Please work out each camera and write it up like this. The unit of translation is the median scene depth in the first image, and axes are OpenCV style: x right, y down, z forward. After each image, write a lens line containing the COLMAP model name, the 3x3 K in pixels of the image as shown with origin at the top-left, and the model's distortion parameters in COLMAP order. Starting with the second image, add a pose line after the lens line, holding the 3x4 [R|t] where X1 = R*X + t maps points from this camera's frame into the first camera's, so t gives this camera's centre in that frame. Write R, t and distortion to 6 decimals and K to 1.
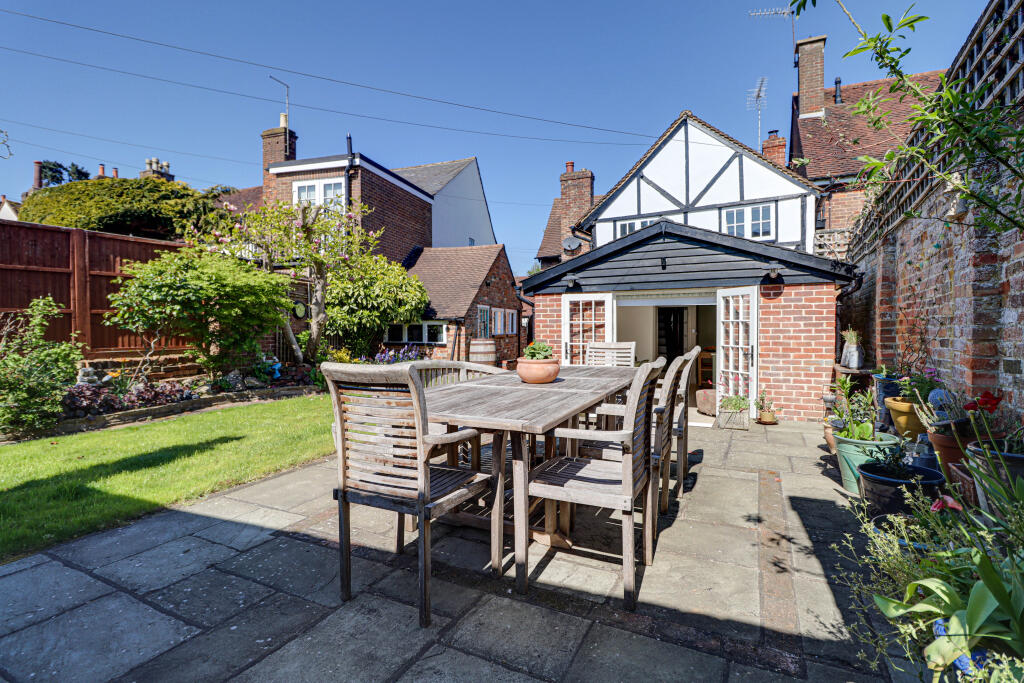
lens RADIAL K [[551.0, 0, 504.4], [0, 551.0, 340.2], [0, 0, 1]] dist [-0.016705, -0.002806]
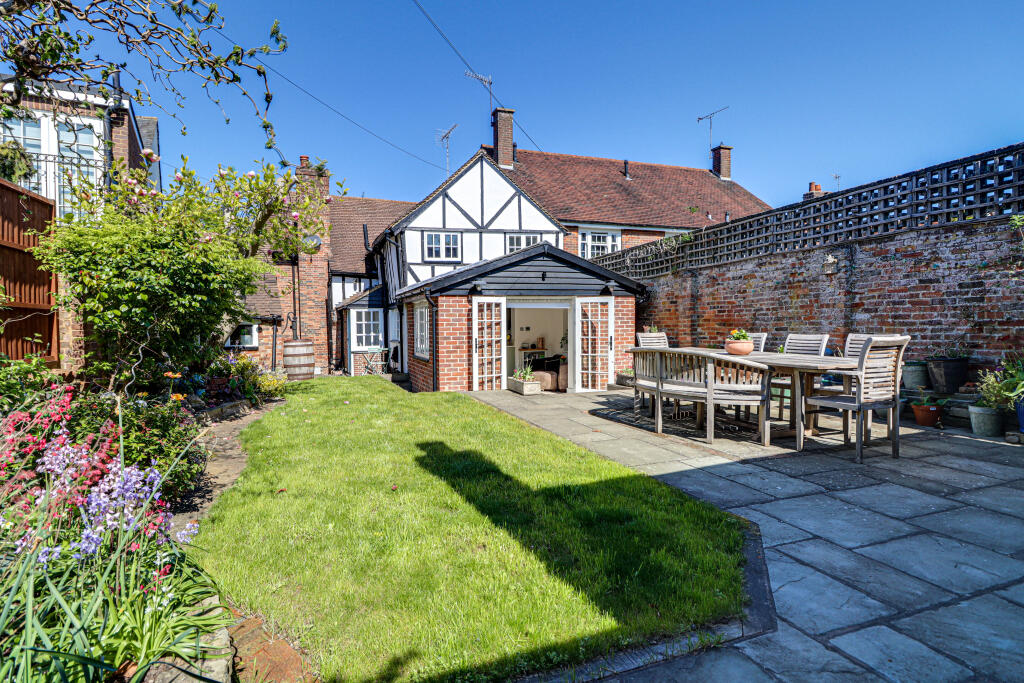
lens RADIAL K [[551.0, 0, 505.0], [0, 551.0, 342.5], [0, 0, 1]] dist [-0.016705, -0.002806]
pose [[0.649449, -0.027432, 0.759911, -0.536348], [0.027492, 0.999543, 0.012587, 0.000146], [-0.759908, 0.012717, 0.649906, 0.150626]]
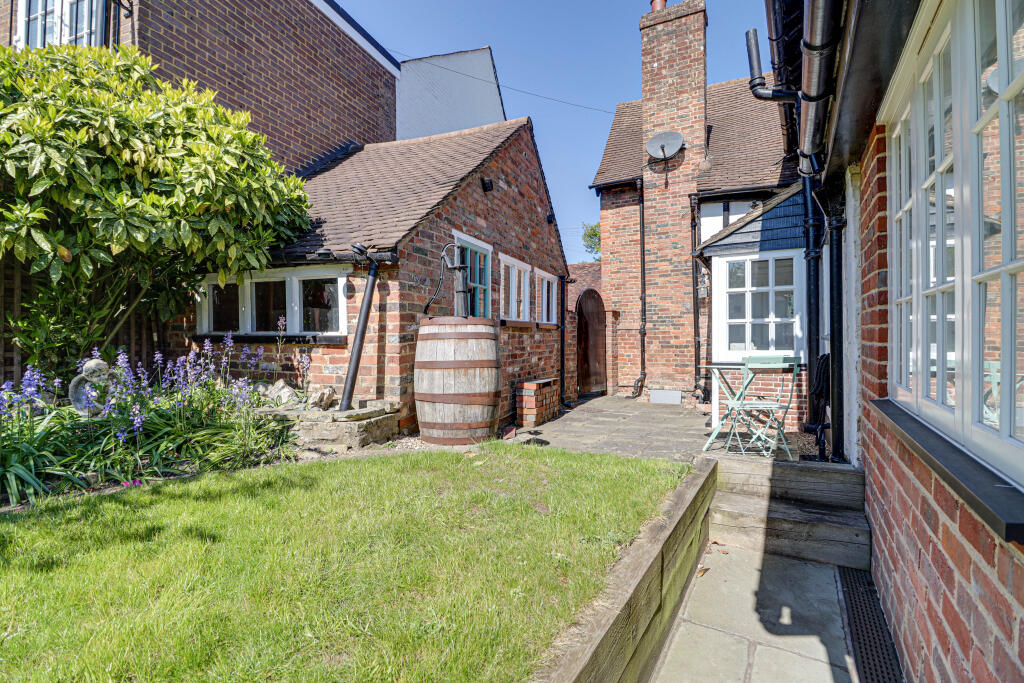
lens RADIAL K [[459.7, 0, 518.5], [0, 459.7, 340.6], [0, 0, 1]] dist [0.000259, 0.000019]
pose [[0.998987, 0.001433, -0.044984, 0.007940], [-0.002259, 0.999830, -0.018308, 0.014750], [0.044950, 0.018391, 0.998820, 0.774390]]
